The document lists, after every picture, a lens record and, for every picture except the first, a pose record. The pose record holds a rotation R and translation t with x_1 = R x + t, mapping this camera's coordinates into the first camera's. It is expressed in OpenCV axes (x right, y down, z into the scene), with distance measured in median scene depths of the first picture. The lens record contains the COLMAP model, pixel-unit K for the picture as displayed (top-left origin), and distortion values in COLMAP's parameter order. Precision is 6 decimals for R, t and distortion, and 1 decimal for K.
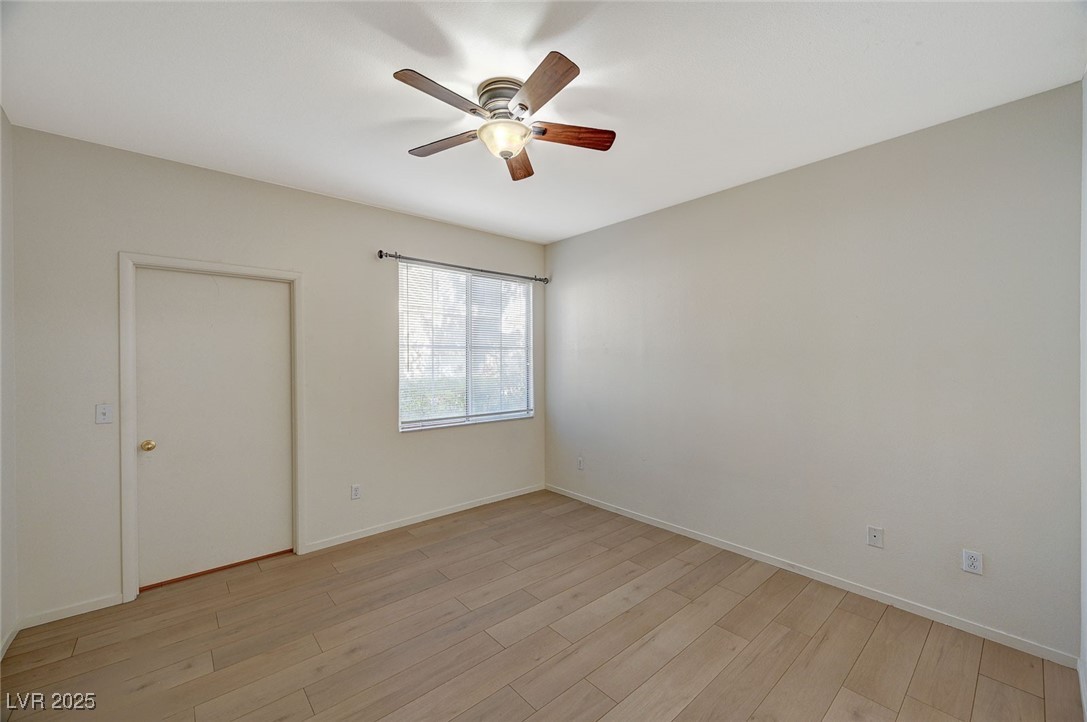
lens RADIAL K [[439.1, 0, 553.5], [0, 439.1, 363.8], [0, 0, 1]] dist [-0.002343, 0.001302]
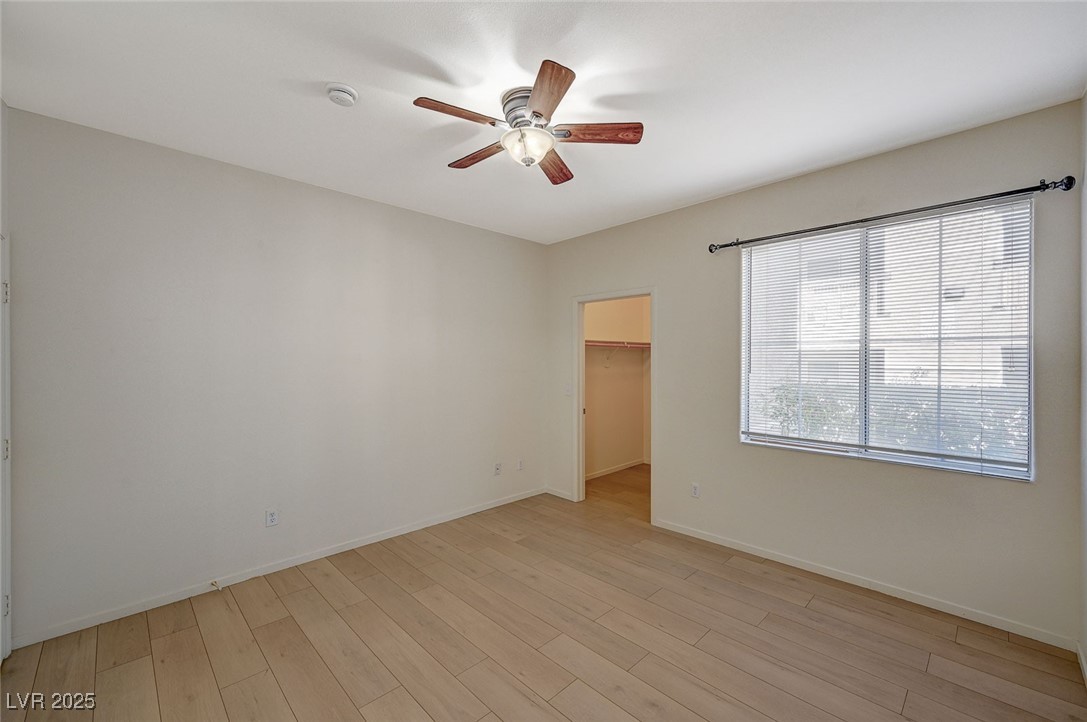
lens RADIAL K [[460.3, 0, 552.5], [0, 460.3, 361.7], [0, 0, 1]] dist [-0.000760, -0.000239]
pose [[0.022080, 0.009567, -0.999710, 0.635564], [-0.005923, 0.999938, 0.009438, -0.014380], [0.999739, 0.005712, 0.022135, 0.683275]]
